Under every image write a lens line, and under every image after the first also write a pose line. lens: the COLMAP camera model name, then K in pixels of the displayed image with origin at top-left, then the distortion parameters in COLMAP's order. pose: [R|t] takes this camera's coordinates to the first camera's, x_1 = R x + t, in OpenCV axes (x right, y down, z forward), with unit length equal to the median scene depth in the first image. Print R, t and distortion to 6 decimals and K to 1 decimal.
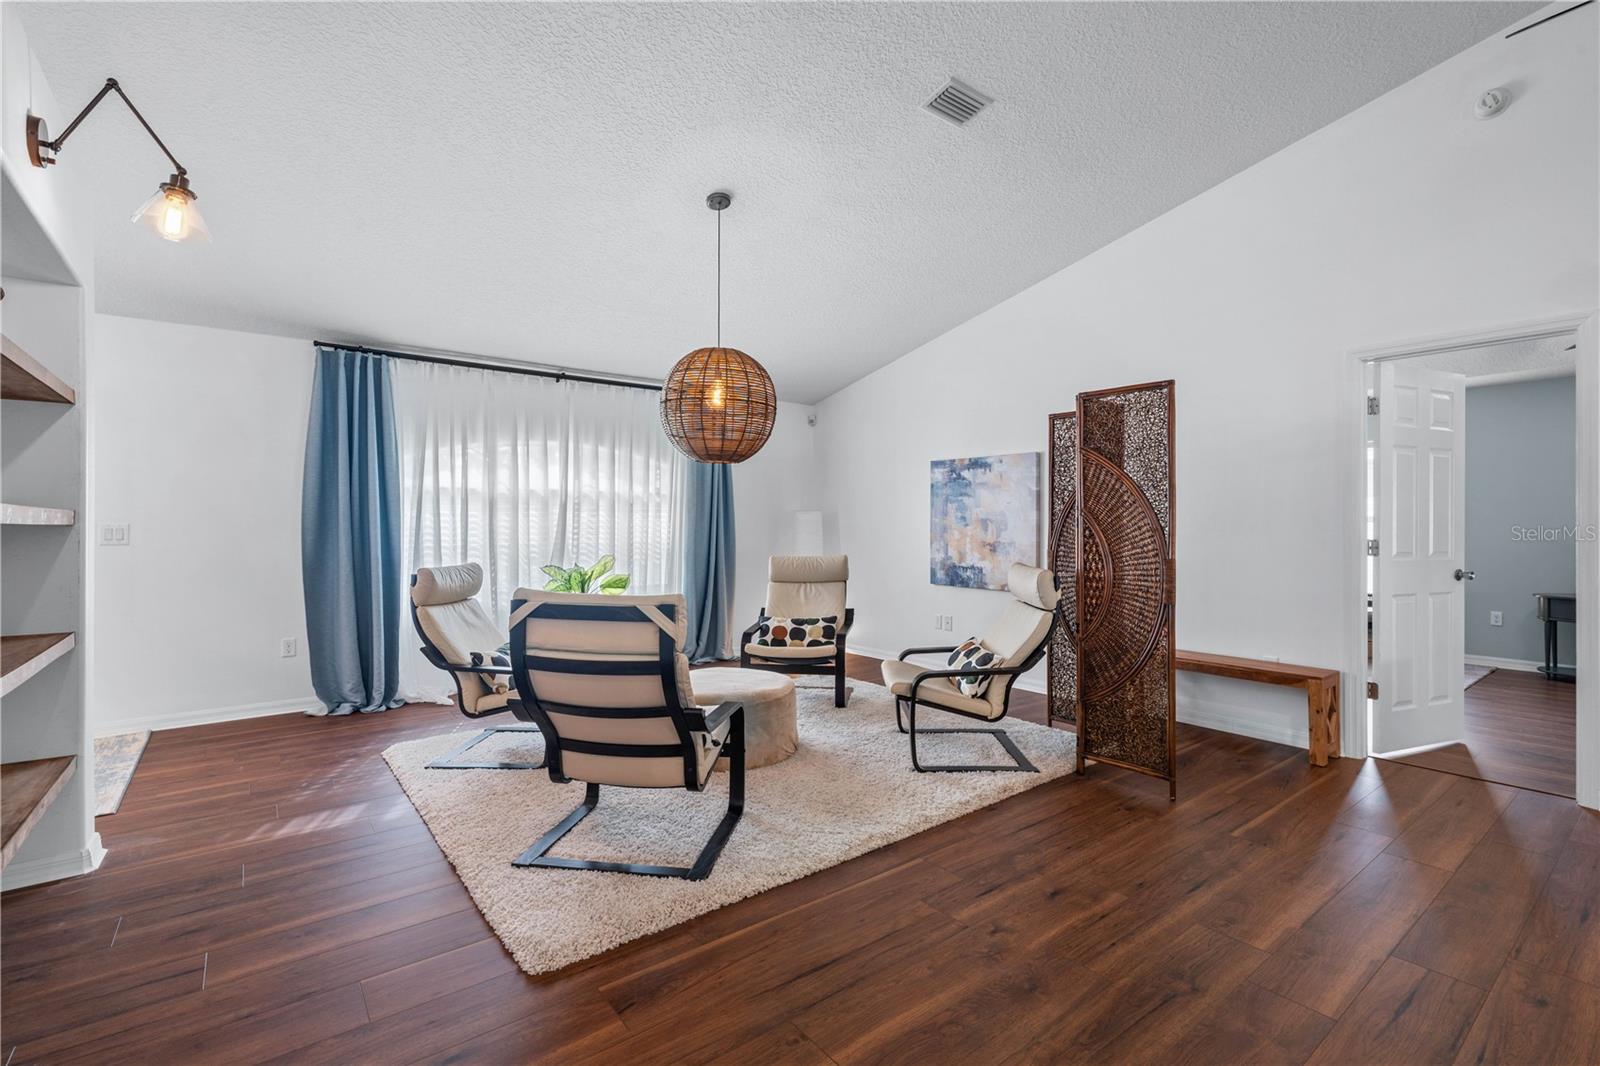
lens RADIAL K [[726.9, 0, 797.3], [0, 726.9, 523.7], [0, 0, 1]] dist [-0.002709, -0.000487]
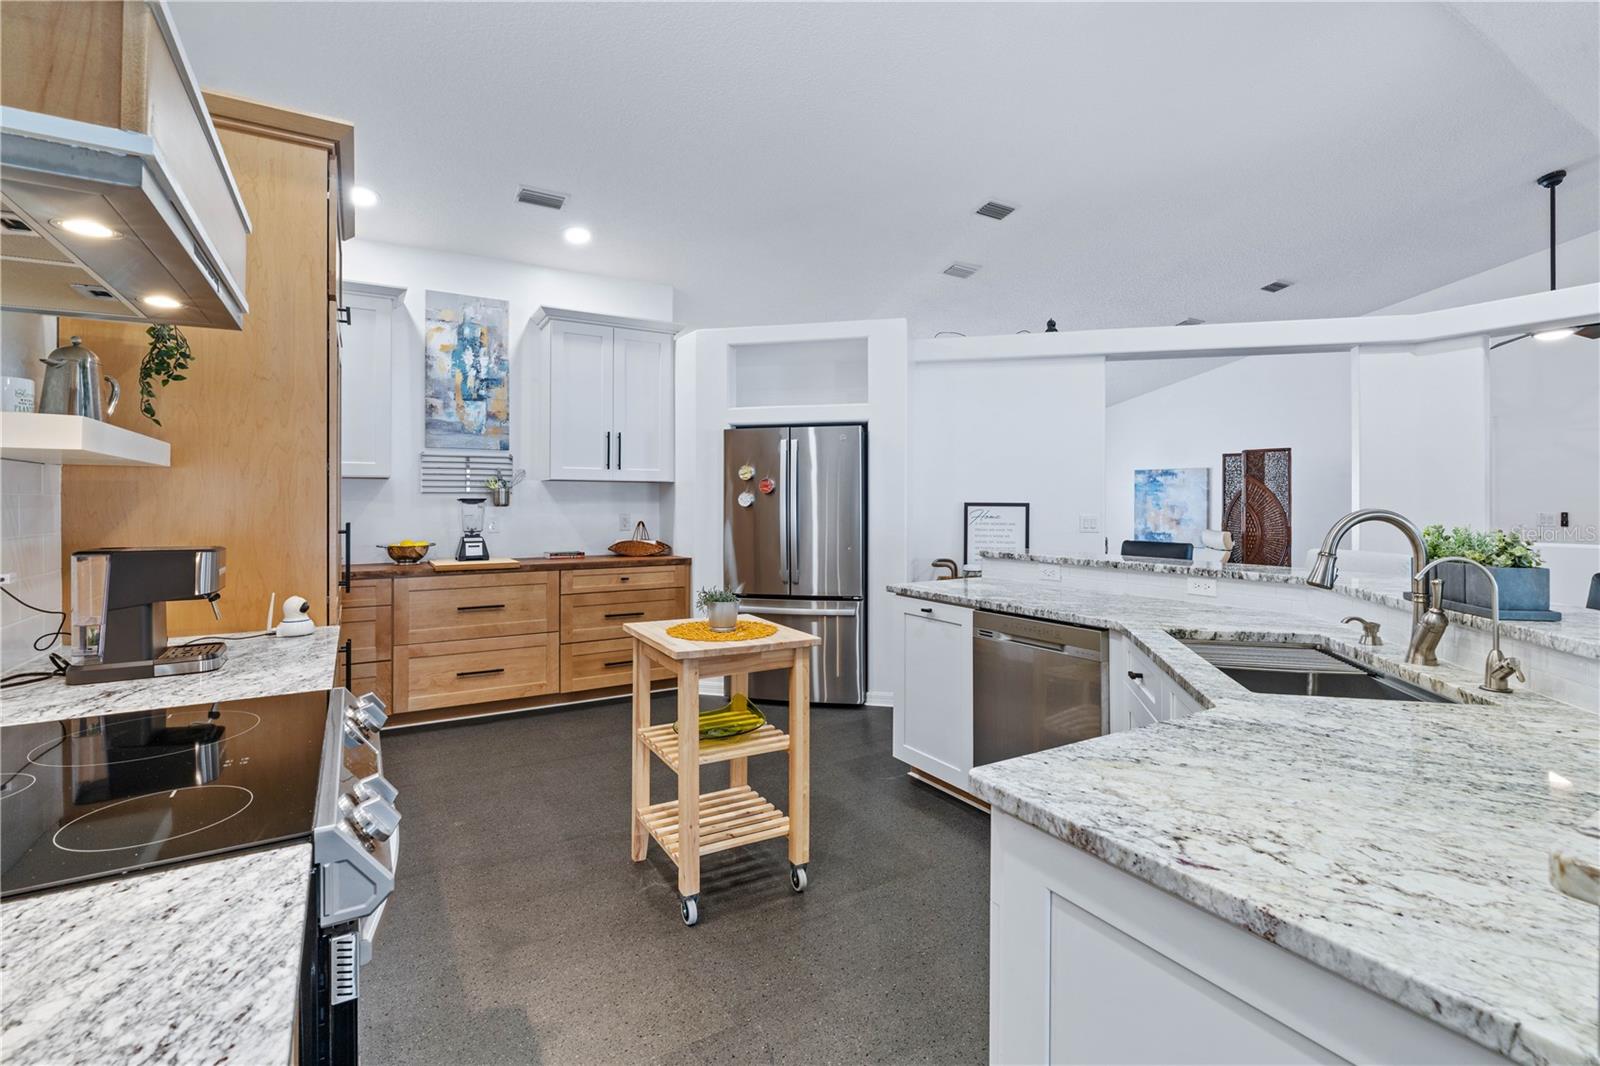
lens RADIAL K [[726.8, 0, 797.3], [0, 726.8, 502.2], [0, 0, 1]] dist [-0.002554, -0.000113]
pose [[0.993453, 0.000976, -0.114238, -0.624093], [-0.000477, 0.999990, 0.004397, -0.030320], [0.114241, -0.004314, 0.993444, -1.182258]]
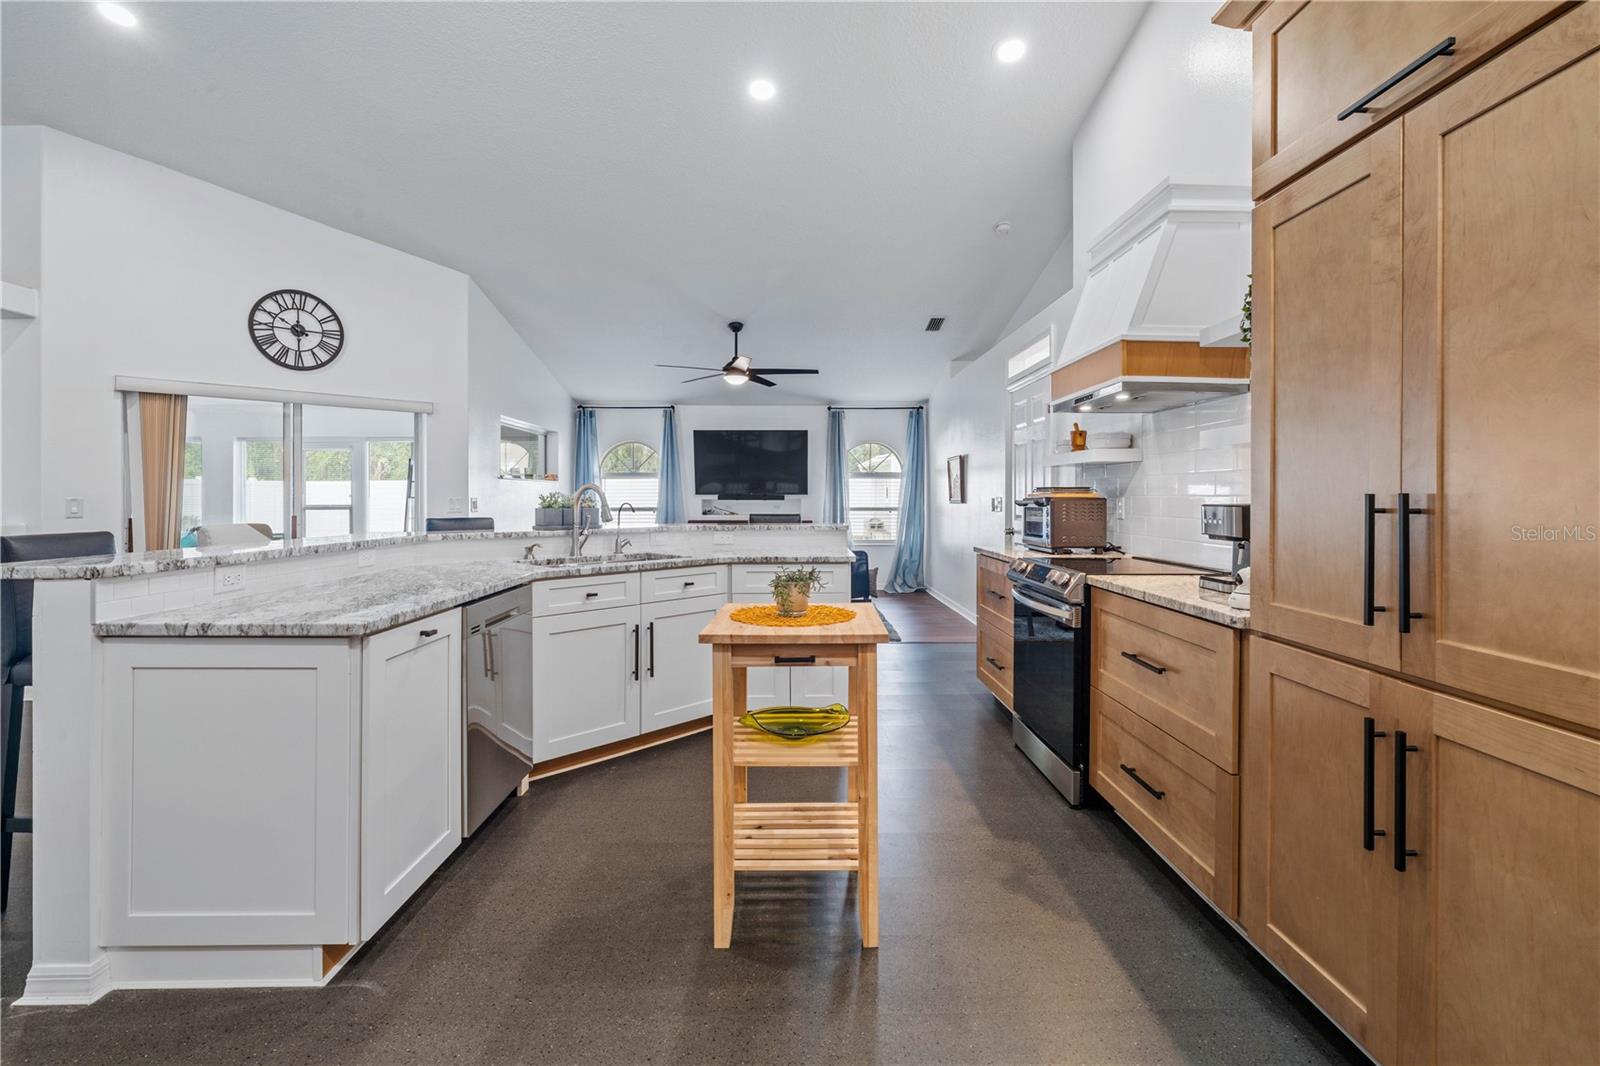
lens RADIAL K [[731.5, 0, 802.9], [0, 731.5, 498.8], [0, 0, 1]] dist [-0.001841, 0.001499]
pose [[-0.803224, -0.000092, 0.595677, -1.122626], [-0.001220, 0.999998, -0.001490, -0.003208], [-0.595675, -0.001923, -0.803223, -0.071362]]
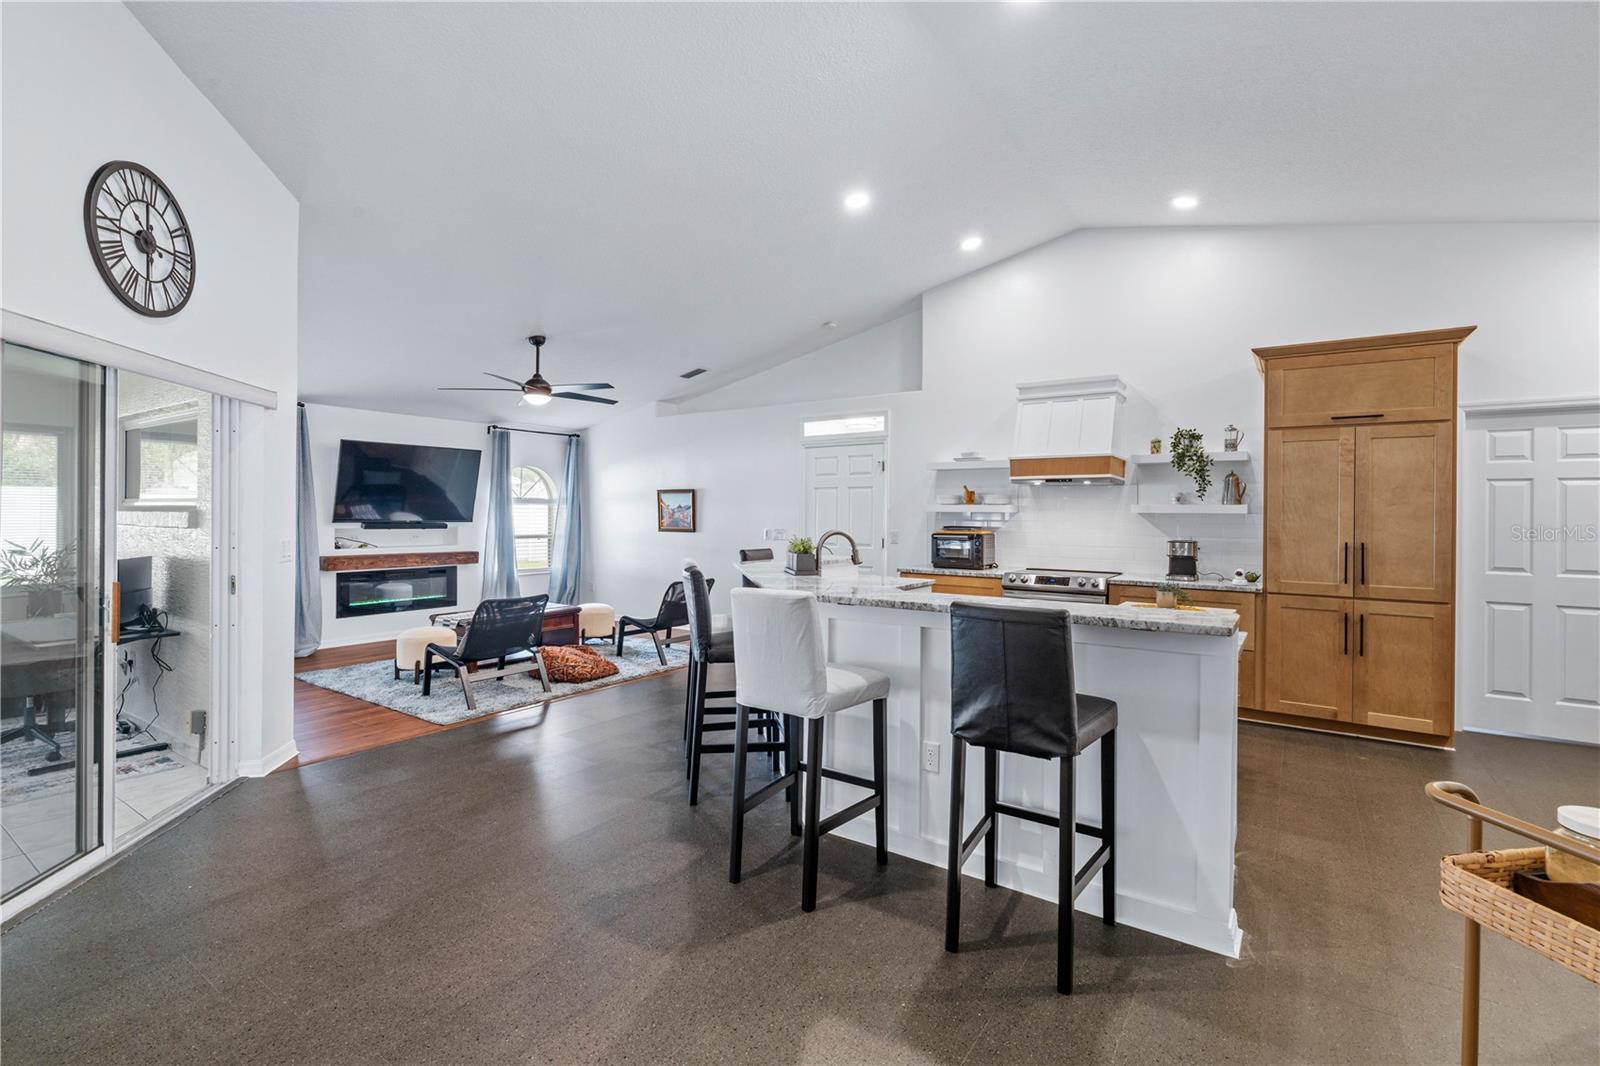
lens RADIAL K [[728.7, 0, 797.2], [0, 728.7, 513.5], [0, 0, 1]] dist [-0.002174, -0.000214]
pose [[-0.952173, -0.006210, -0.305496, 0.064309], [-0.005361, 0.999979, -0.003618, -0.044311], [0.305512, -0.001807, -0.952186, 0.306758]]
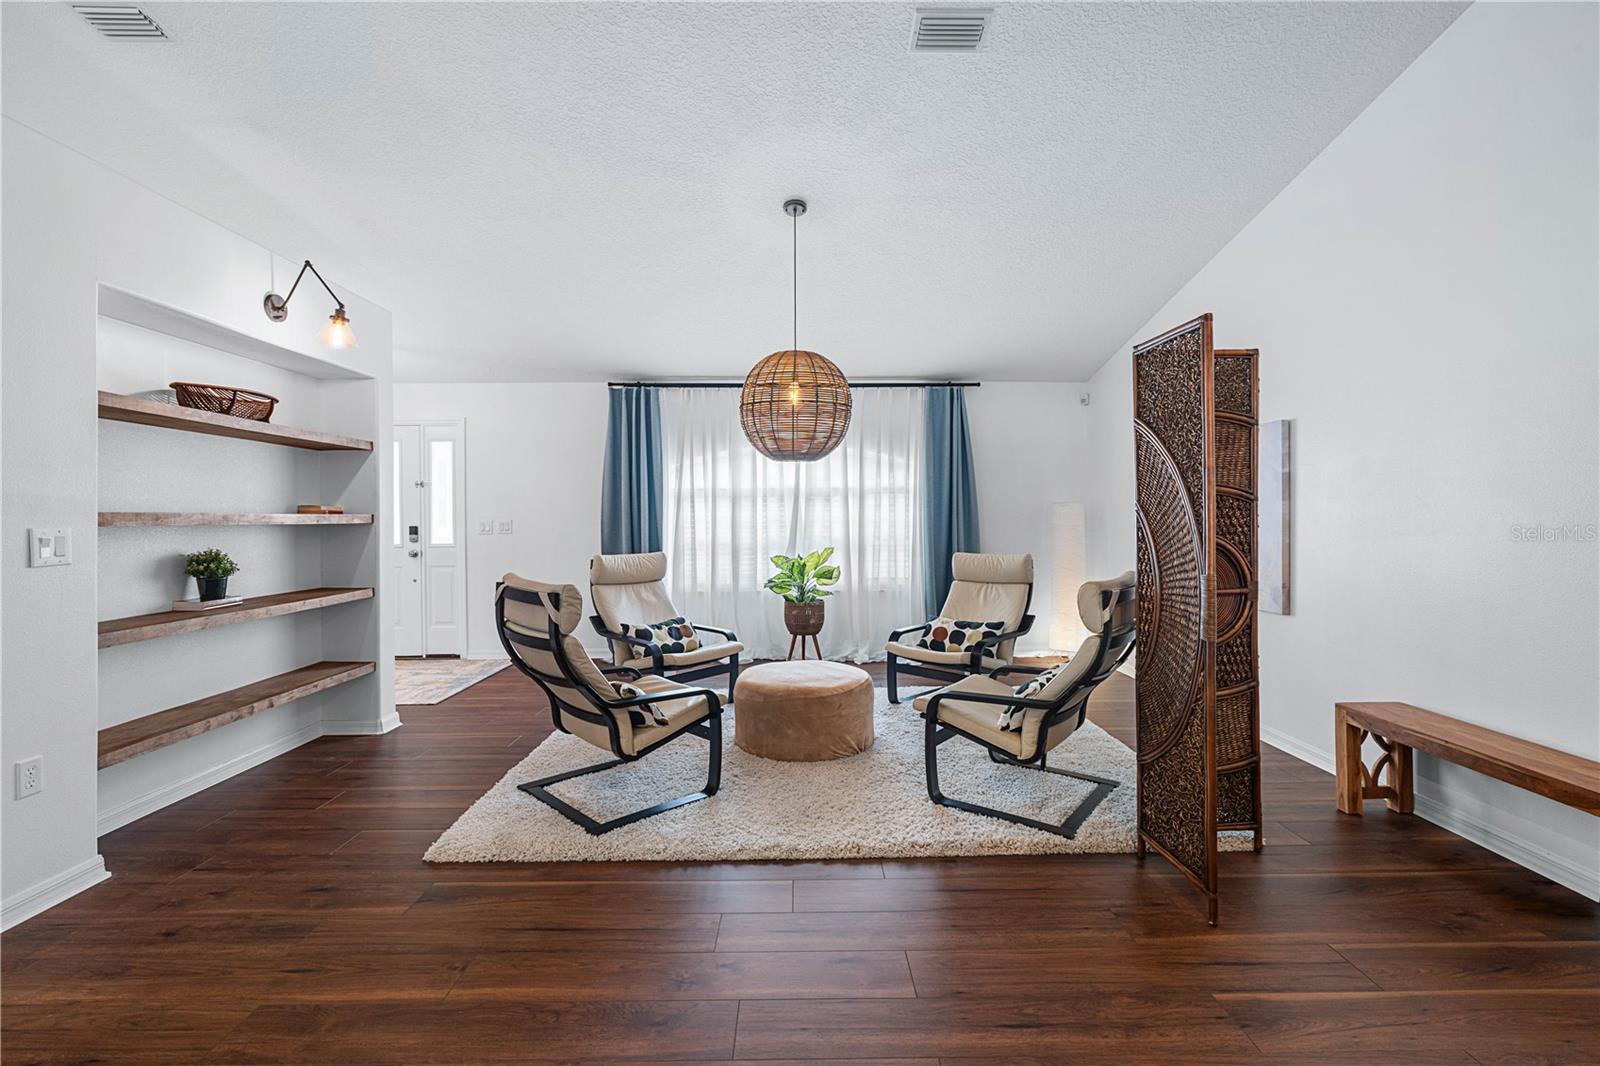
lens RADIAL K [[725.4, 0, 802.3], [0, 725.4, 515.6], [0, 0, 1]] dist [-0.003283, -0.000108]
pose [[0.794788, -0.003353, -0.606878, 0.522513], [0.005521, 0.999983, 0.001705, -0.008342], [0.606862, -0.004706, 0.794793, 0.186281]]
